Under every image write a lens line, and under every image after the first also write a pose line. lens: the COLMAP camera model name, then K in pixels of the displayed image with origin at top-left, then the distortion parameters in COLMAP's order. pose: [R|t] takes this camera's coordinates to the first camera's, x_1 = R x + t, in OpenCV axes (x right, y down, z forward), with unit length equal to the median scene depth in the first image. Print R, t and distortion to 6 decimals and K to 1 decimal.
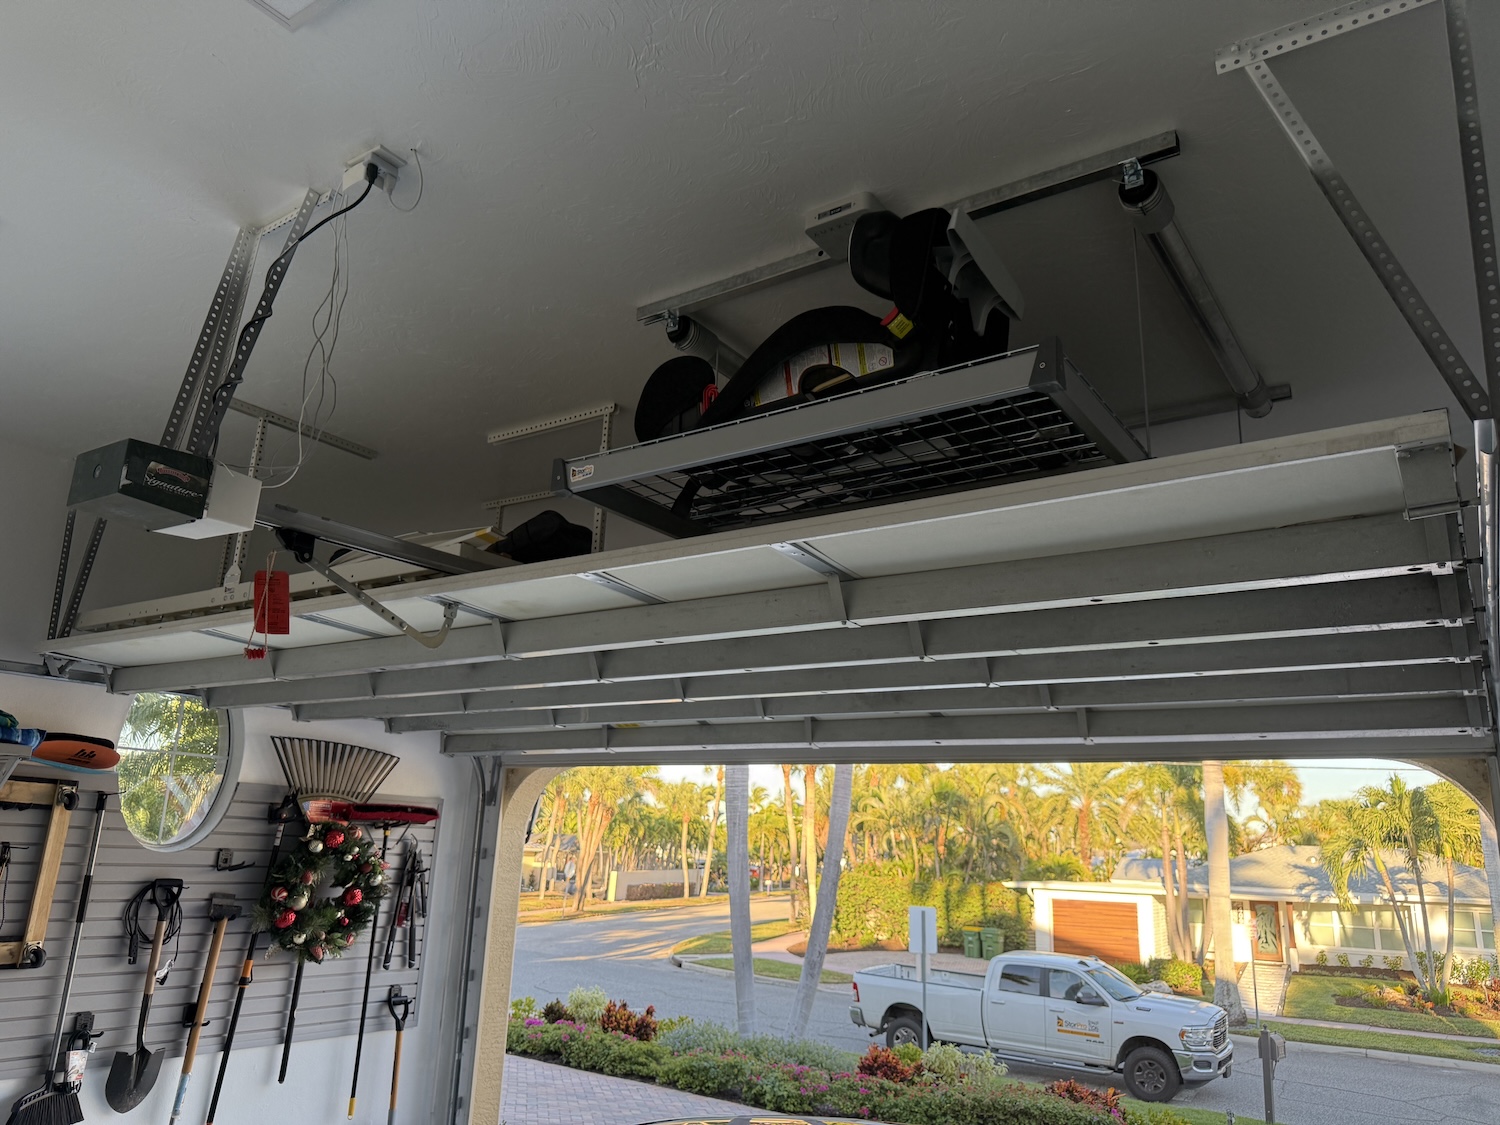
lens RADIAL K [[1050.9, 0, 750.0], [0, 1050.9, 562.5], [0, 0, 1]] dist [-0.000892, -0.005029]
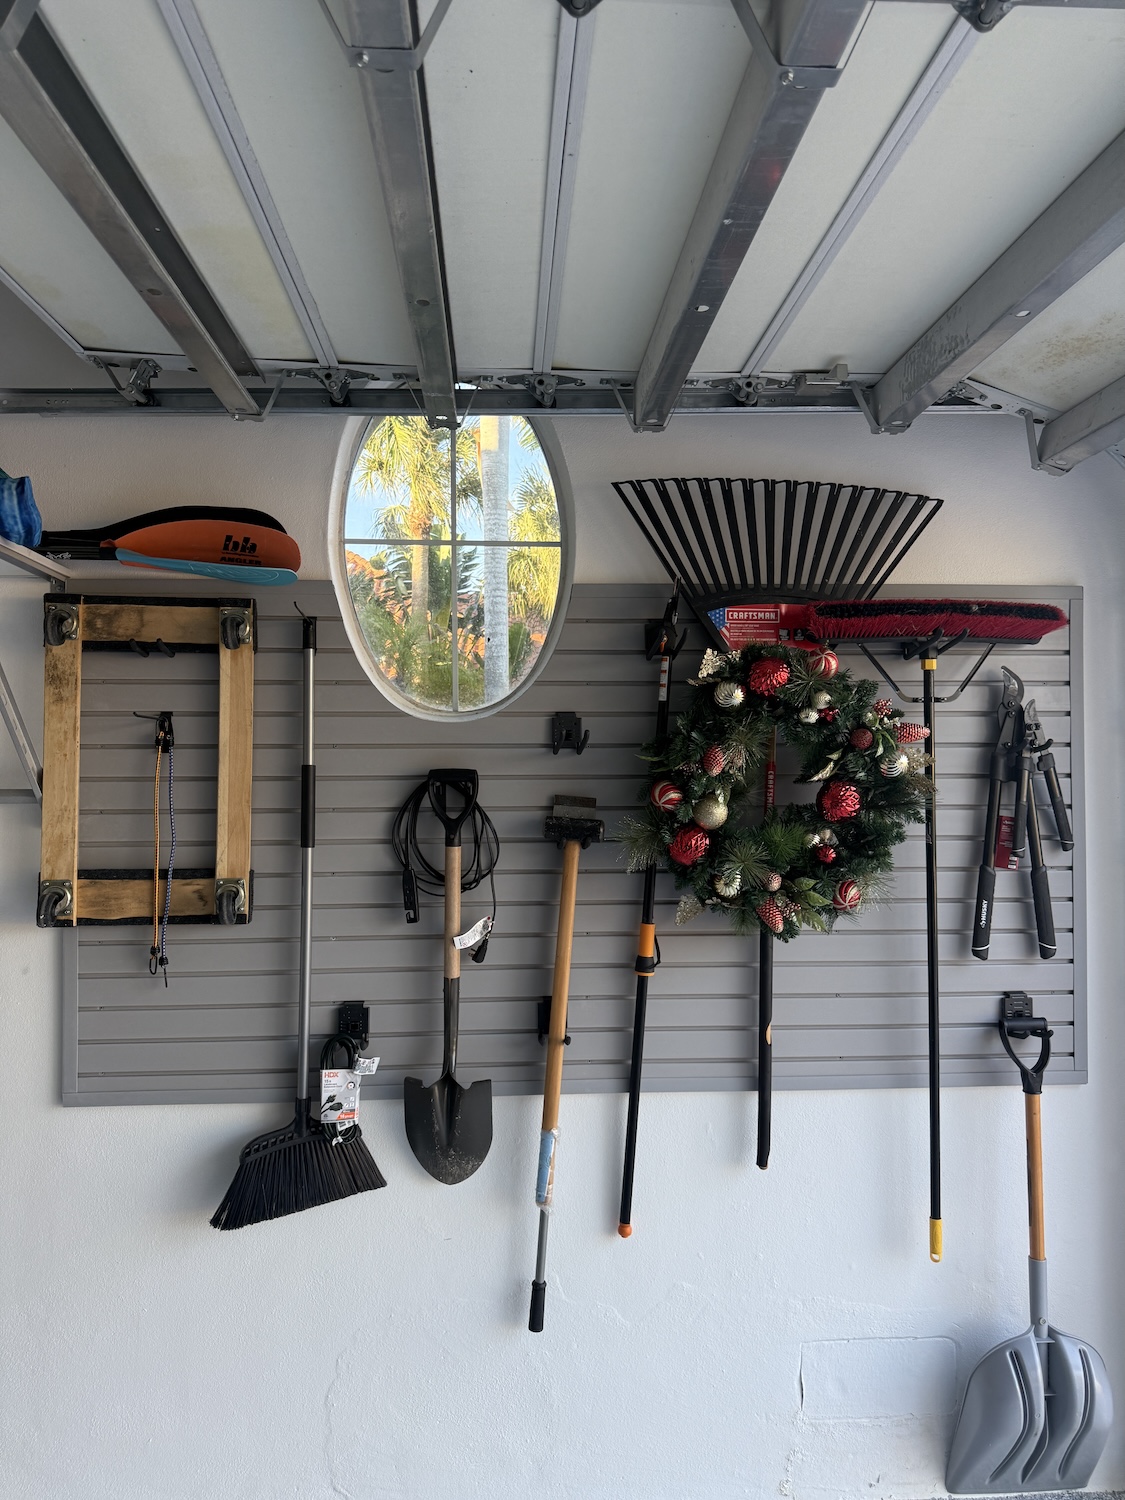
lens RADIAL K [[1031.3, 0, 562.5], [0, 1031.3, 750.0], [0, 0, 1]] dist [0.099214, -0.132847]
pose [[0.609890, -0.055448, -0.790544, -0.106508], [0.238990, 0.963976, 0.116764, 0.227482], [0.755591, -0.260145, 0.601171, 0.682131]]
